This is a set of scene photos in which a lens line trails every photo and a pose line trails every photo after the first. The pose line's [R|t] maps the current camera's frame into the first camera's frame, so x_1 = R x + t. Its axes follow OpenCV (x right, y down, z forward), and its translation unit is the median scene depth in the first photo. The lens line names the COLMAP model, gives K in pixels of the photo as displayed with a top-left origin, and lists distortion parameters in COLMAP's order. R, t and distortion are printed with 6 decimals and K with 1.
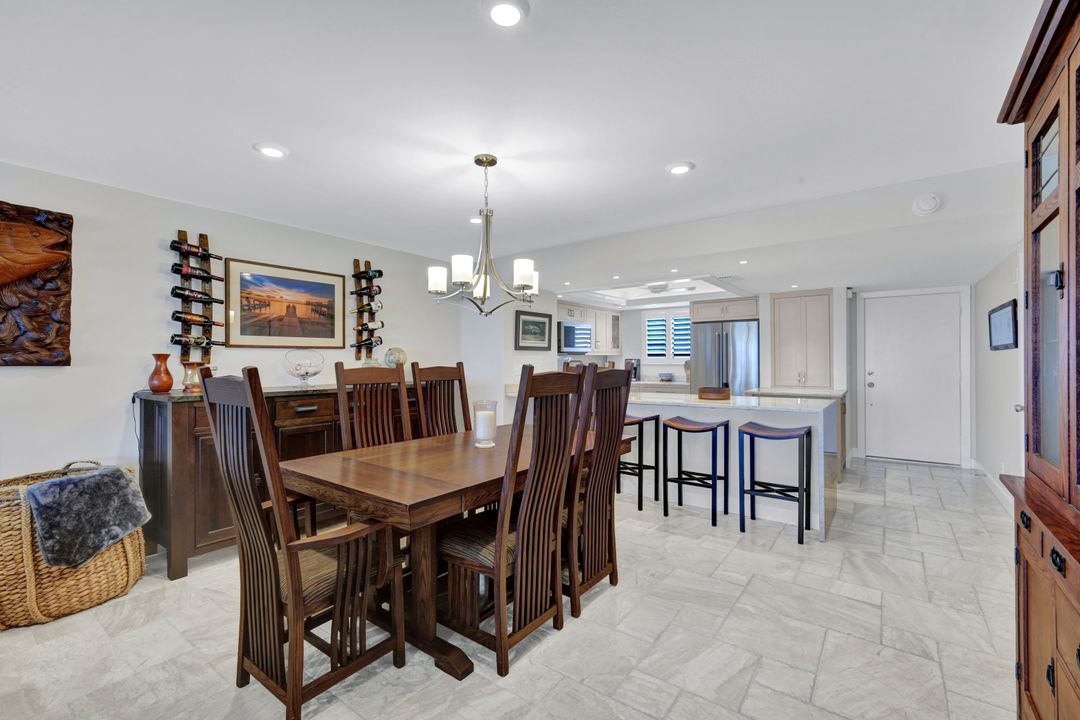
lens RADIAL K [[467.9, 0, 542.6], [0, 467.9, 365.5], [0, 0, 1]] dist [0.007912, -0.000951]
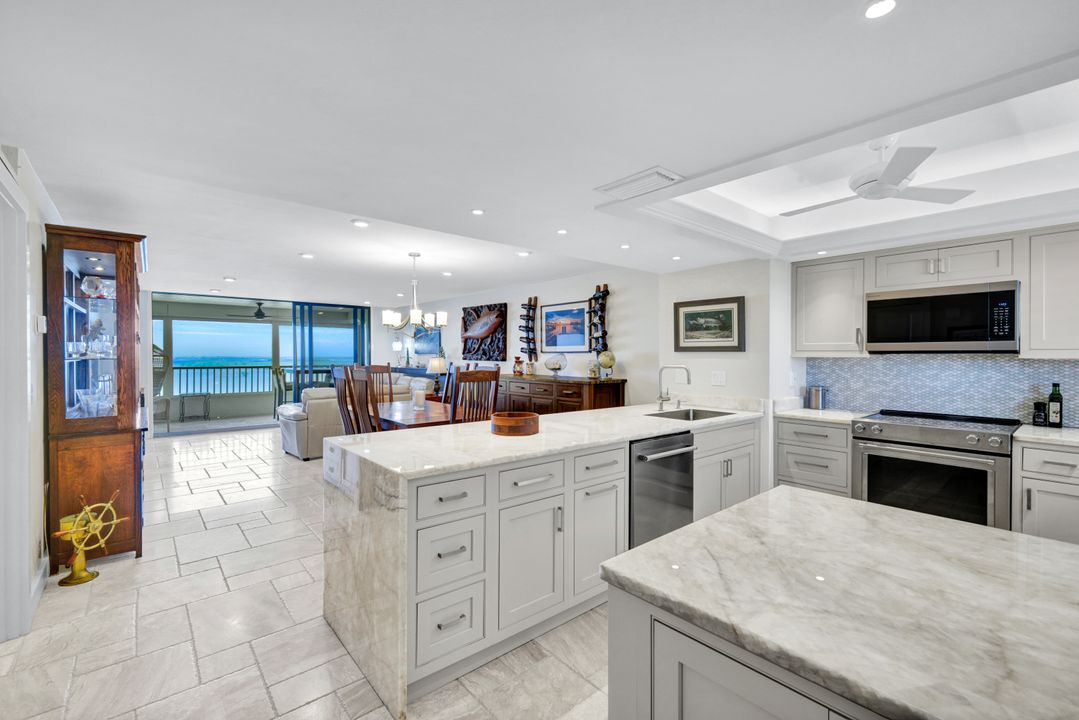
lens RADIAL K [[467.5, 0, 537.6], [0, 467.5, 359.1], [0, 0, 1]] dist [0.007912, -0.000951]
pose [[-0.229230, 0.014085, -0.973270, 1.032572], [-0.012165, 0.999776, 0.017334, -0.041532], [0.973296, 0.015813, -0.229007, 1.244929]]
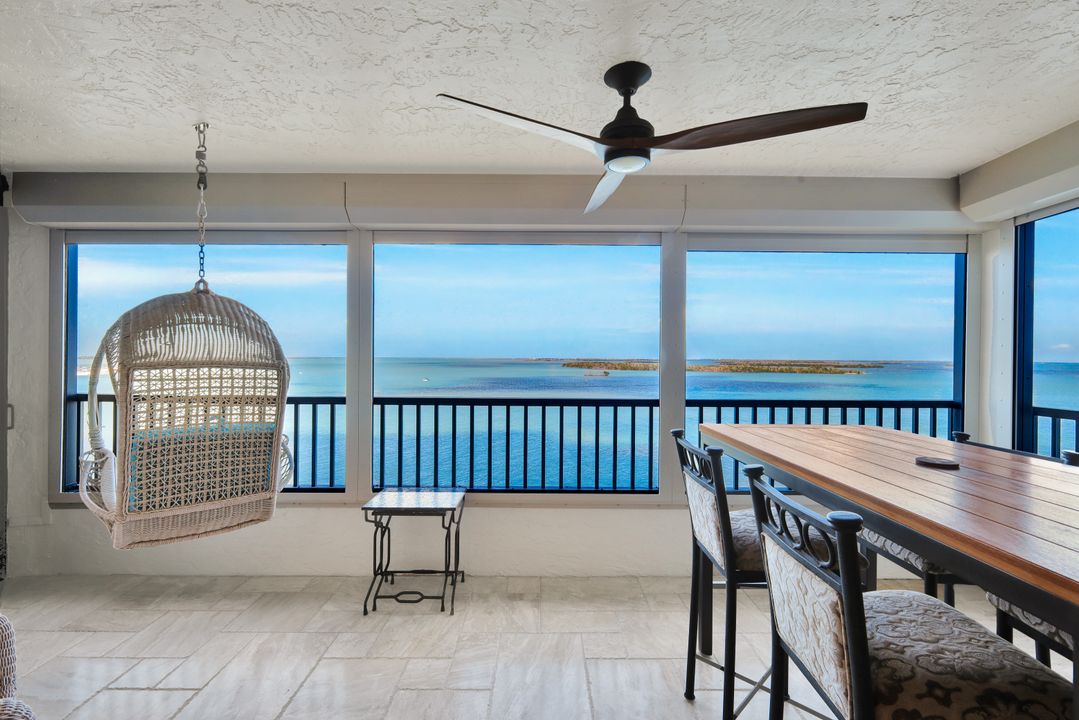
lens RADIAL K [[467.5, 0, 540.2], [0, 467.5, 360.9], [0, 0, 1]] dist [0.007912, -0.000951]
pose [[-0.802872, 0.006915, -0.596111, -0.719786], [-0.009506, 0.999657, 0.024399, -0.014731], [0.596076, 0.025256, -0.802531, -0.449054]]
